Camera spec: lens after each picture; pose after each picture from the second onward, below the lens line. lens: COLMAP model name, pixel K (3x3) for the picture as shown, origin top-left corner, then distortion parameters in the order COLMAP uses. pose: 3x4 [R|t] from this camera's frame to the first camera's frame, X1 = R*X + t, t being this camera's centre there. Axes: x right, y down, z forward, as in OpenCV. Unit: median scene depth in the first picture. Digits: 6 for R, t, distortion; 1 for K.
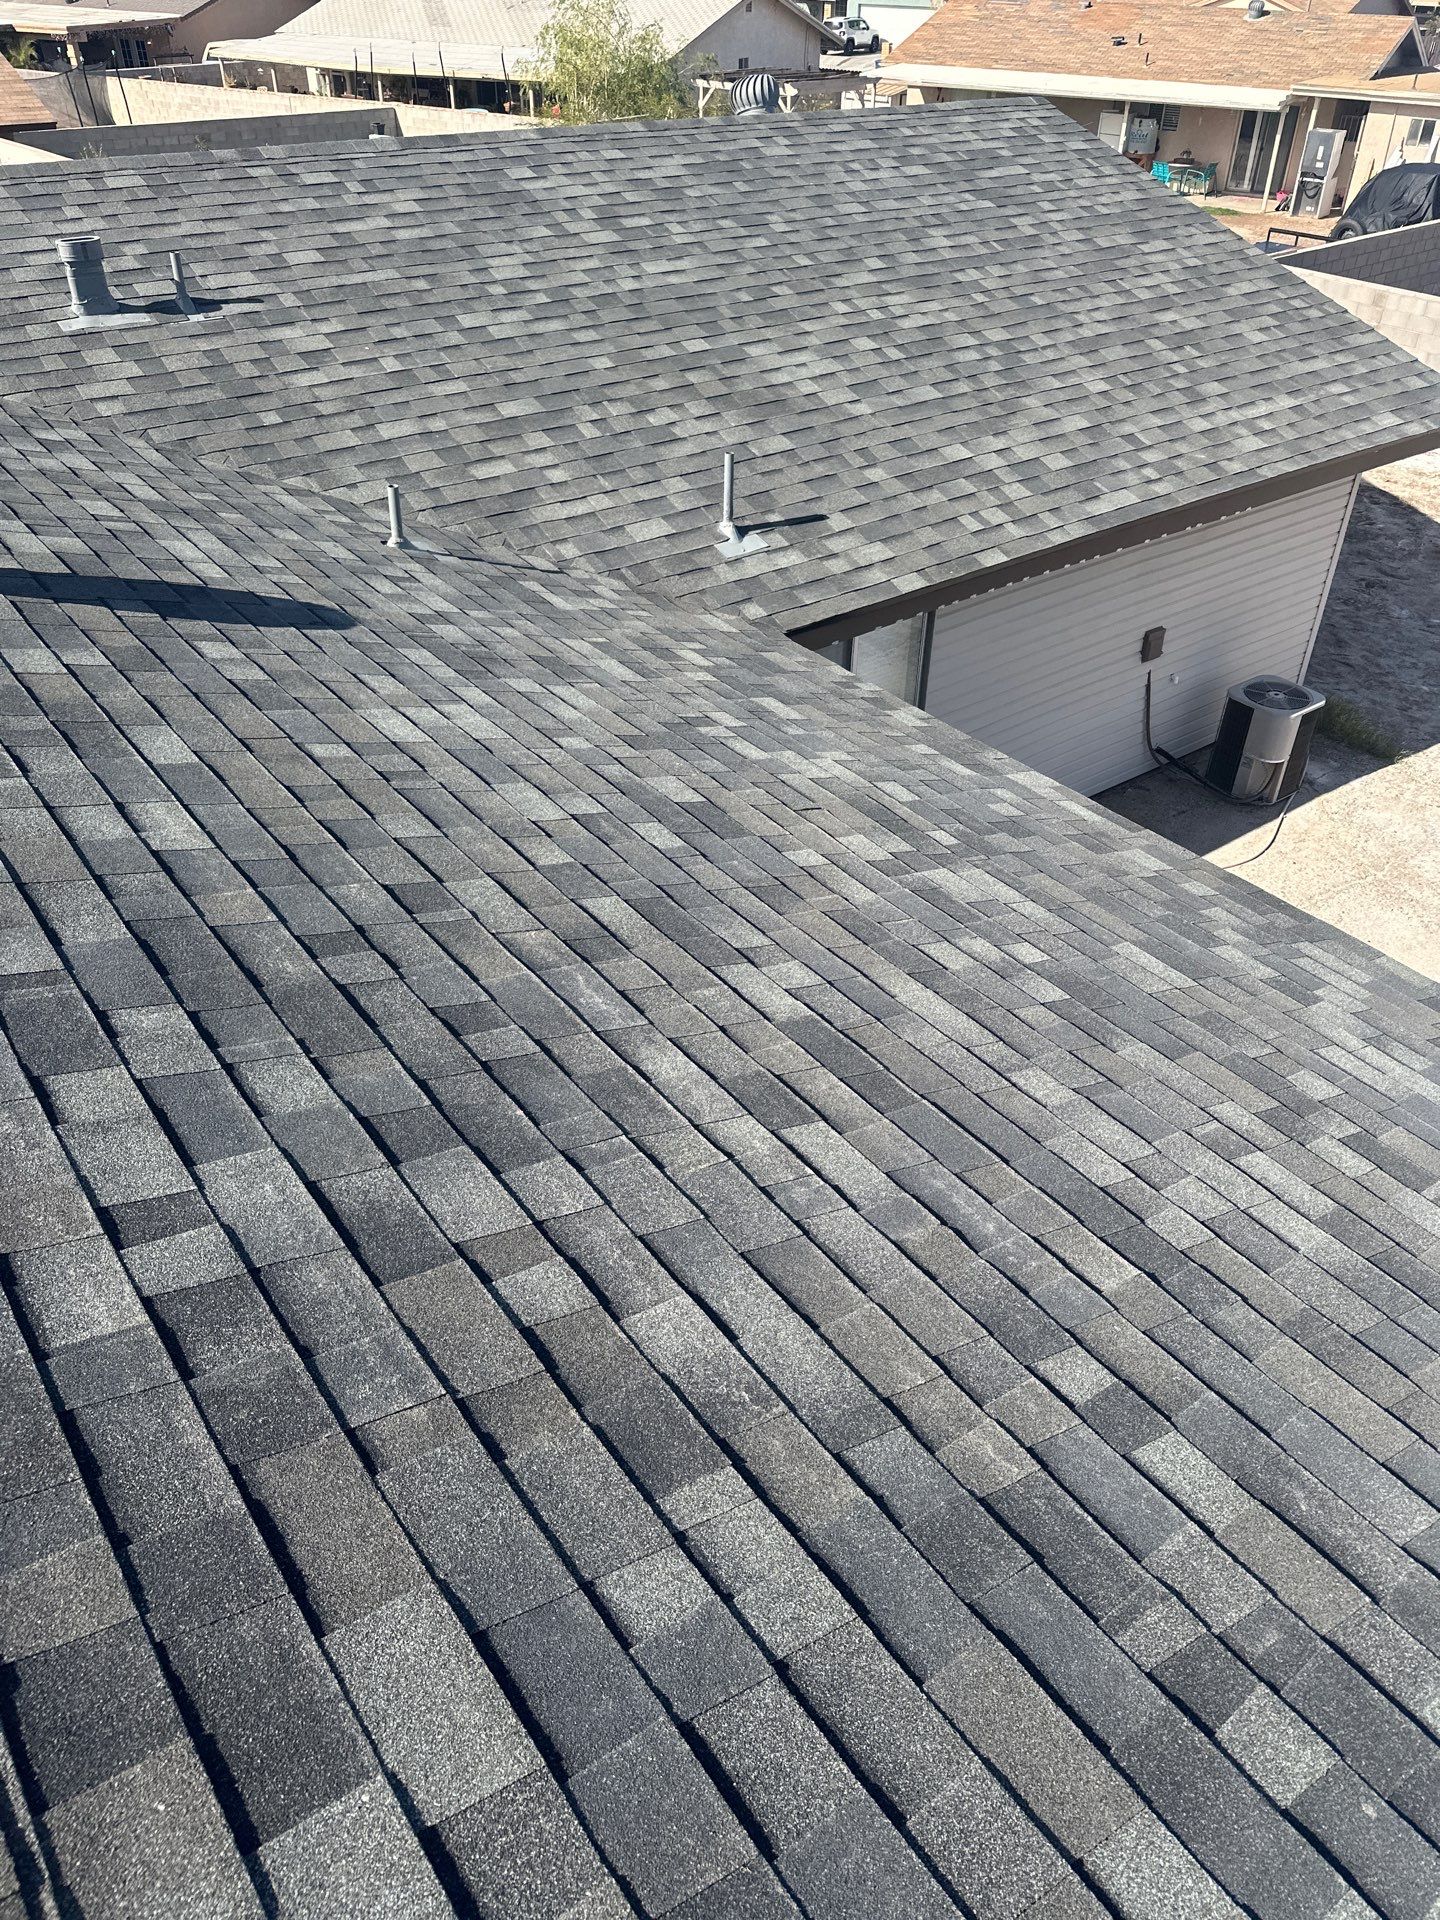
lens RADIAL K [[1498.6, 0, 713.5], [0, 1498.6, 952.7], [0, 0, 1]] dist [0.121918, -0.102603]
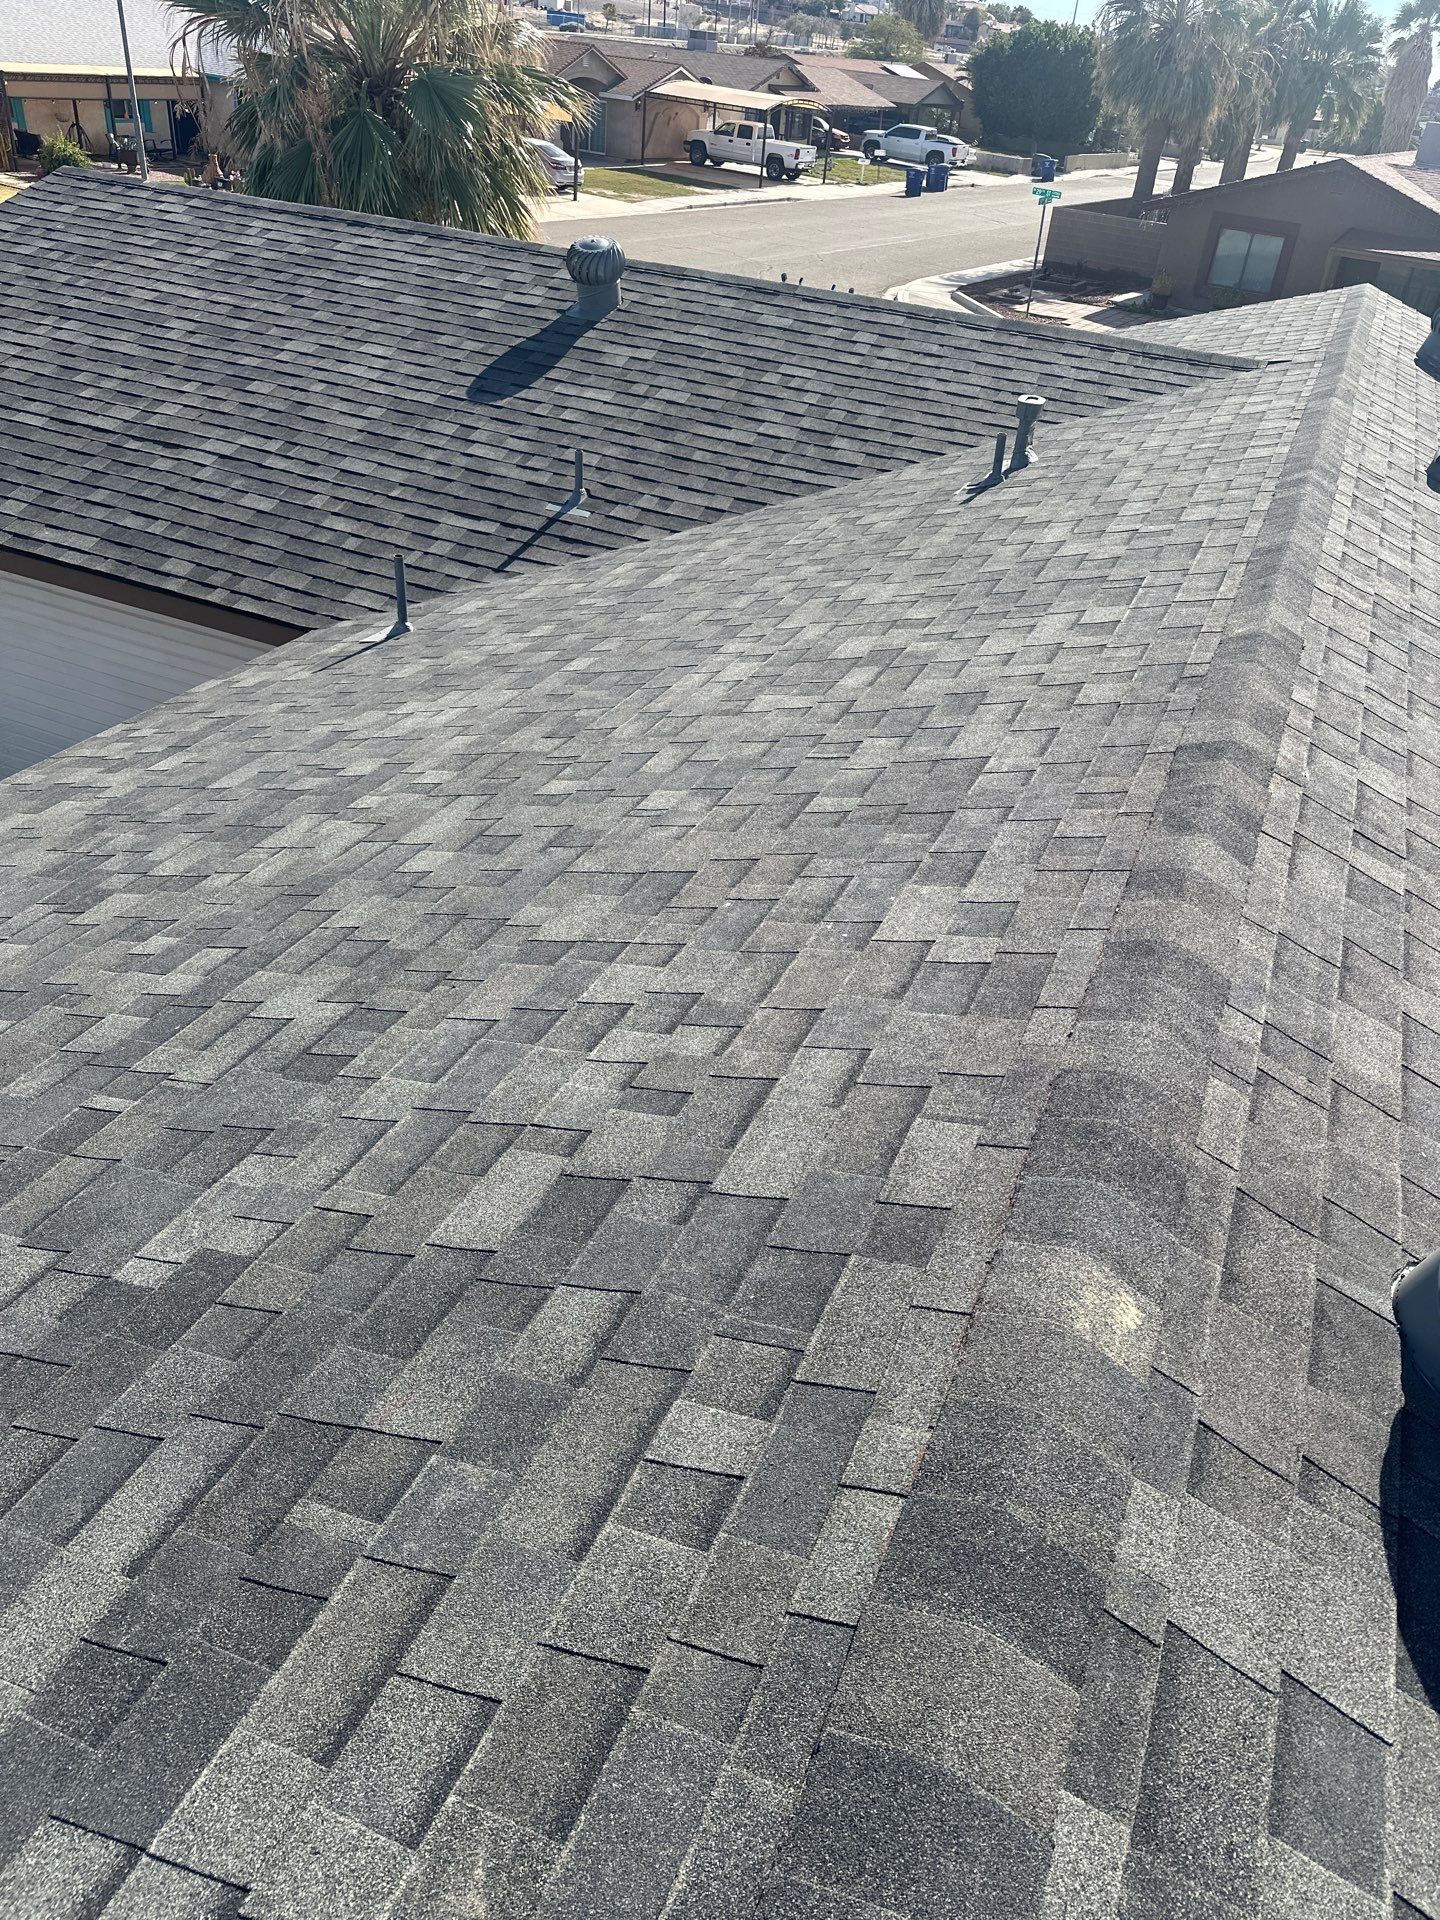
lens RADIAL K [[1439.0, 0, 741.1], [0, 1439.0, 992.6], [0, 0, 1]] dist [0.080676, -0.048602]
pose [[-0.875233, 0.189669, -0.444964, 0.393164], [-0.341858, 0.408245, 0.846445, -1.474463], [0.342199, 0.892951, -0.292470, 2.178692]]
